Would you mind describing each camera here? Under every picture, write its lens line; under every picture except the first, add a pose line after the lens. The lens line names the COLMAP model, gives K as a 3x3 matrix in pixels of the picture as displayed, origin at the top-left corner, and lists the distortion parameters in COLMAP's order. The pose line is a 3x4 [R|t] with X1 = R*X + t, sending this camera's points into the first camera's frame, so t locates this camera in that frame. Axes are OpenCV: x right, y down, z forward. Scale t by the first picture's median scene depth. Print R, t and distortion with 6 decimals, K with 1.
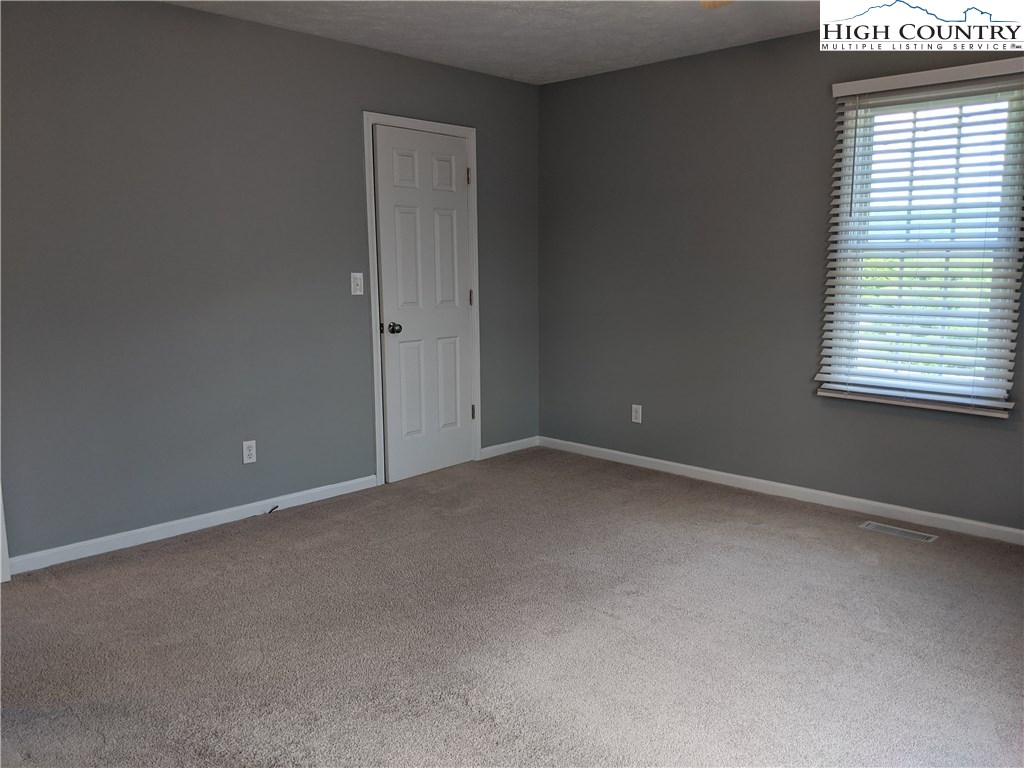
lens RADIAL K [[815.3, 0, 519.8], [0, 815.3, 379.6], [0, 0, 1]] dist [0.049520, -0.118170]
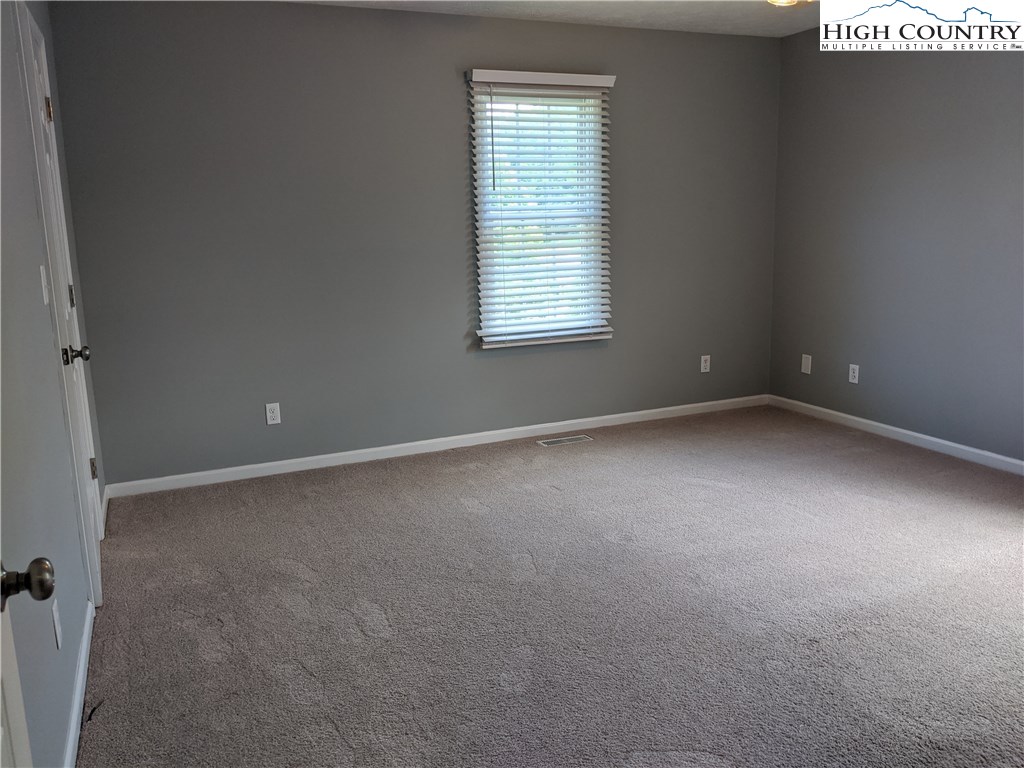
lens RADIAL K [[815.3, 0, 509.8], [0, 815.3, 380.7], [0, 0, 1]] dist [0.049520, -0.118170]
pose [[0.372291, -0.189895, 0.908482, -0.680297], [0.152833, 0.978026, 0.141801, -0.095962], [-0.915446, 0.086055, 0.393132, 0.544610]]
